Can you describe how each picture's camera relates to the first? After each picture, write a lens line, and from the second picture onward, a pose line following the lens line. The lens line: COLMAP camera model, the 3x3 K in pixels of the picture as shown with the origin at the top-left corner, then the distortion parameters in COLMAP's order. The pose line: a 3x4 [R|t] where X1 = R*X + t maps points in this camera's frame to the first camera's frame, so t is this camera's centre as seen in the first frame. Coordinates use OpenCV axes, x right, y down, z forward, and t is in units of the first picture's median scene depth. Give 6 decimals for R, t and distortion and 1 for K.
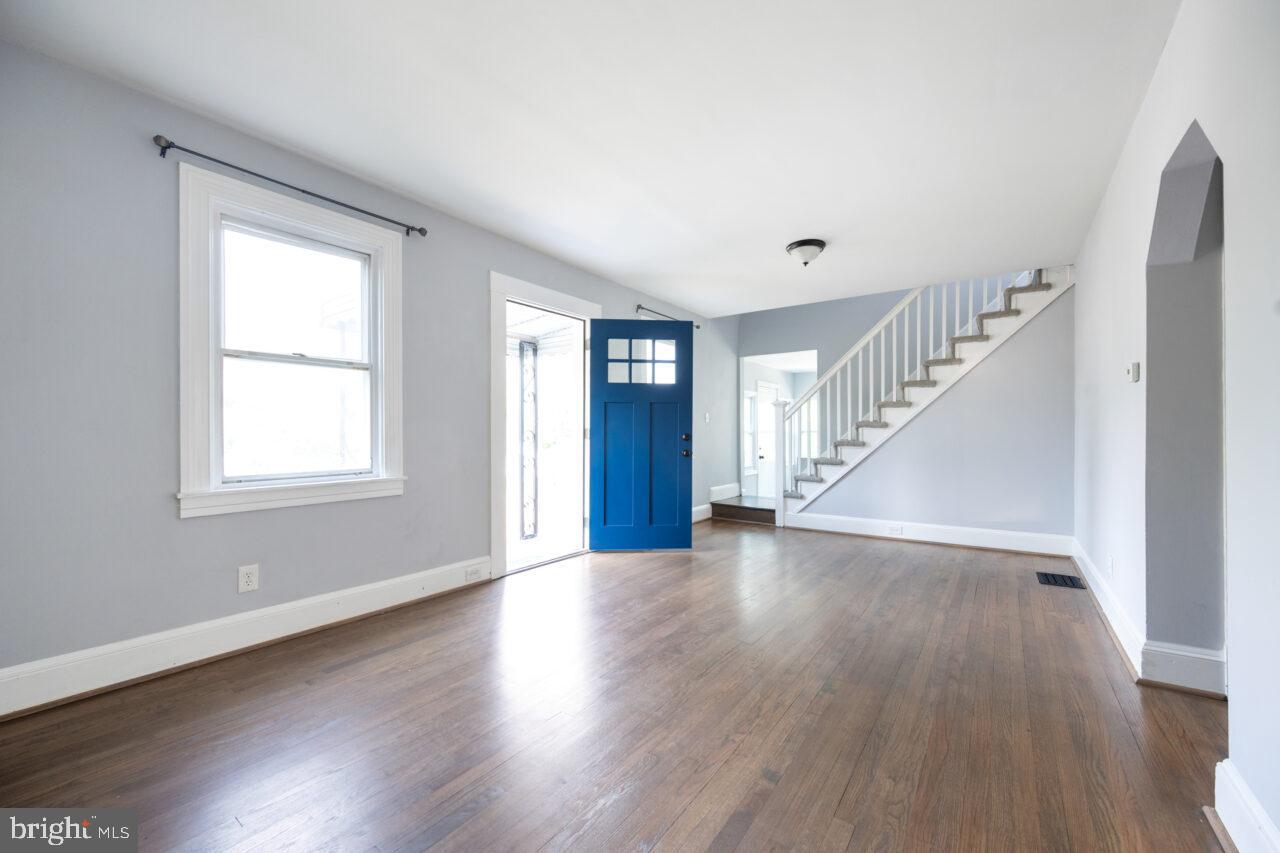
lens RADIAL K [[508.1, 0, 639.4], [0, 508.1, 430.2], [0, 0, 1]] dist [0.004628, -0.000207]
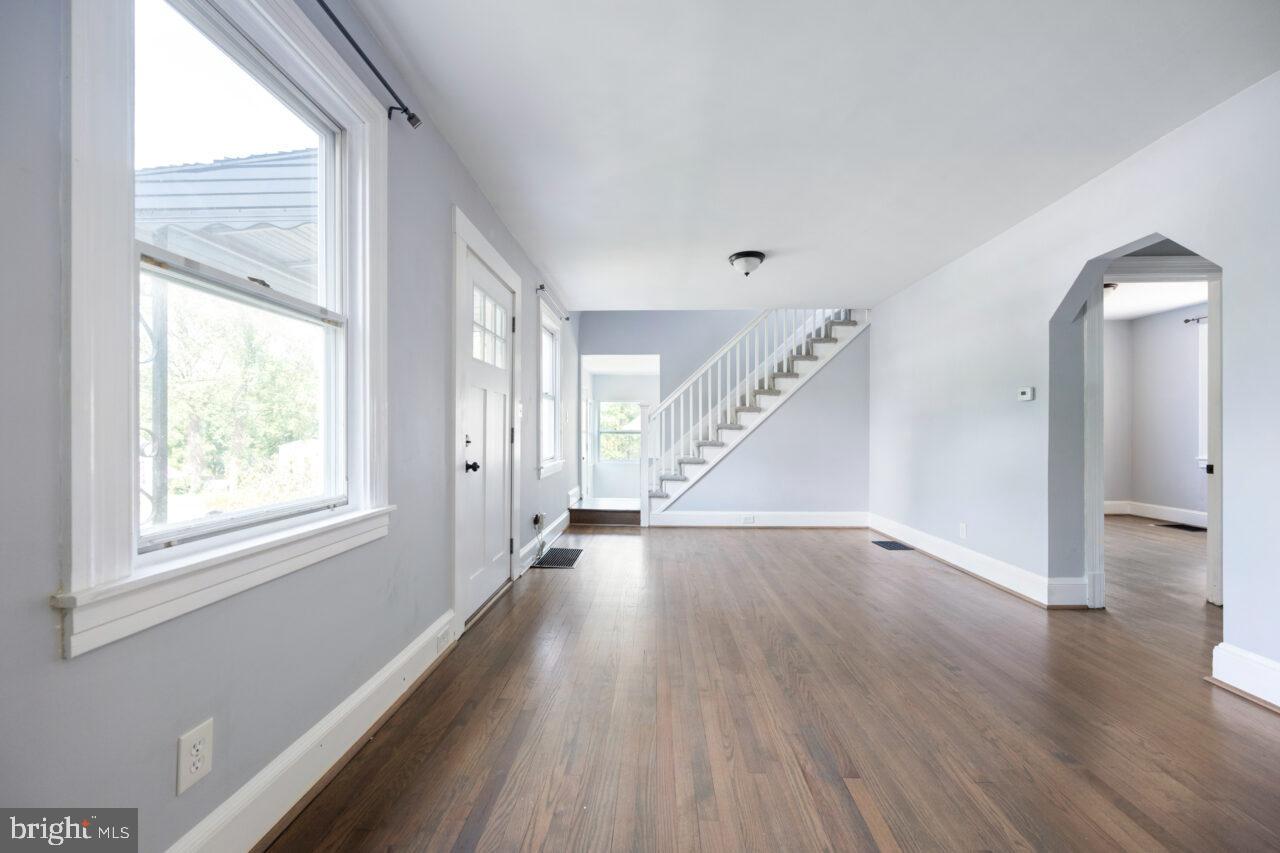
lens RADIAL K [[508.1, 0, 640.8], [0, 508.1, 431.4], [0, 0, 1]] dist [0.004628, -0.000207]
pose [[0.827883, 0.004417, 0.560884, -0.375131], [-0.005887, 0.999982, 0.000815, -0.000918], [-0.560870, -0.003976, 0.827894, 0.214073]]
